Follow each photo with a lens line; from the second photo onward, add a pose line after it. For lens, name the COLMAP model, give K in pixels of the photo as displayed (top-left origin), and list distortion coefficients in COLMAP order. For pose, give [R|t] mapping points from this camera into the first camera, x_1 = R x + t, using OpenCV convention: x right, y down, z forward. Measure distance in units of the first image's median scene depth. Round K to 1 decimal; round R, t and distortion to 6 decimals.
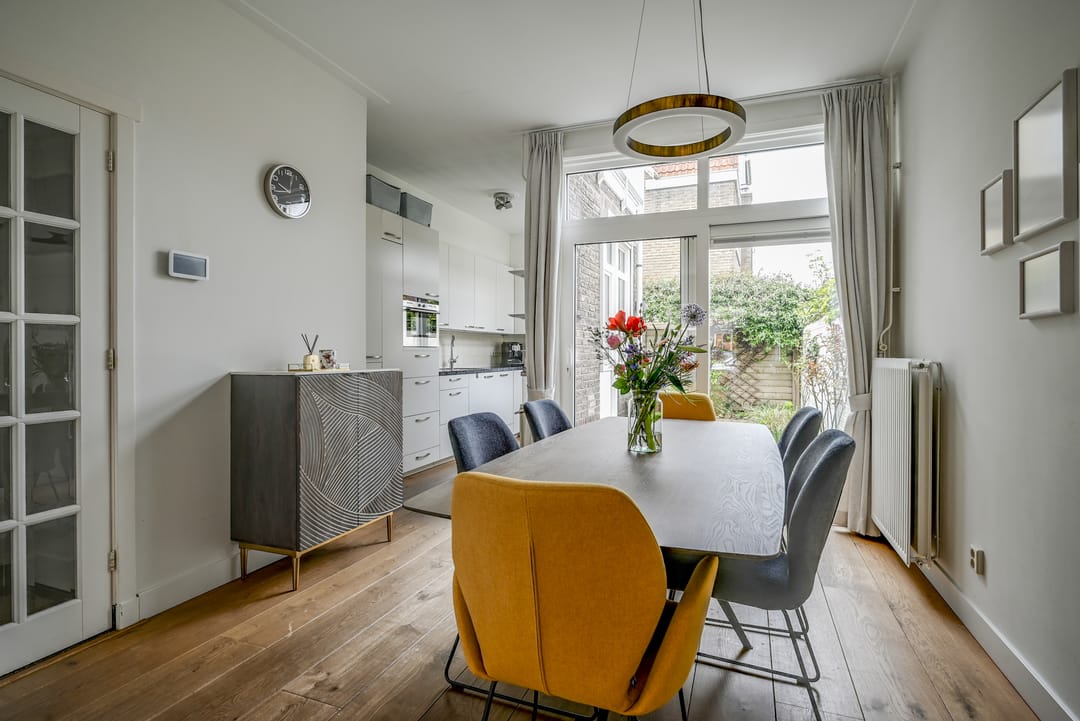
lens RADIAL K [[542.6, 0, 528.7], [0, 542.6, 360.3], [0, 0, 1]] dist [0.002296, -0.002254]
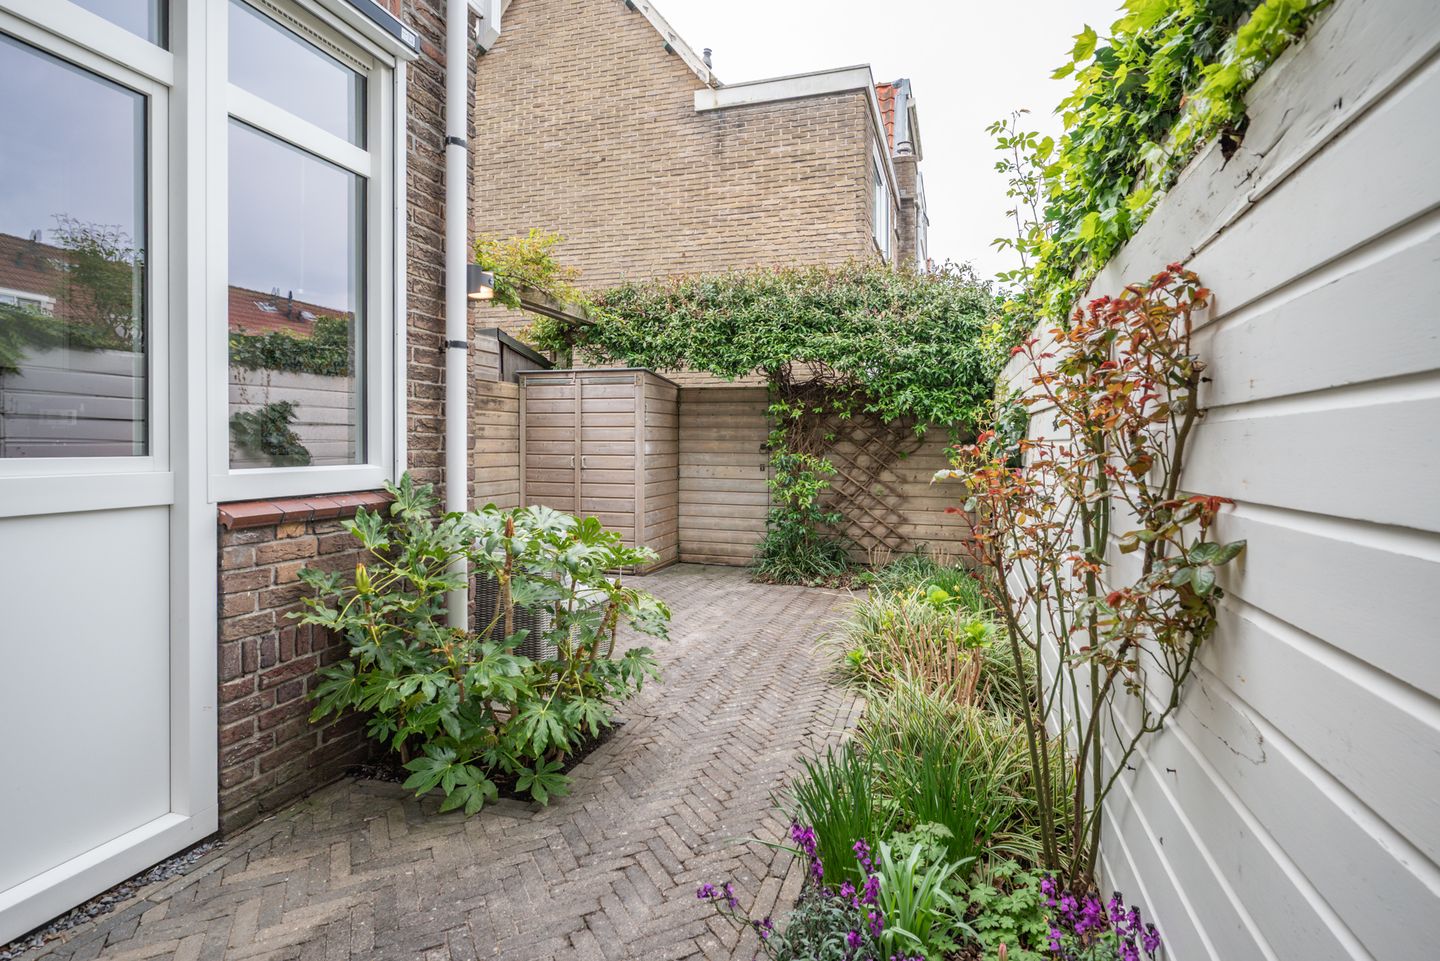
lens RADIAL K [[723.5, 0, 724.0], [0, 723.5, 438.9], [0, 0, 1]] dist [0.002296, -0.002254]
pose [[0.996211, 0.003807, 0.086882, 0.230980], [-0.002152, 0.999815, -0.019129, -0.001433], [-0.086939, 0.018869, 0.996035, 0.427720]]
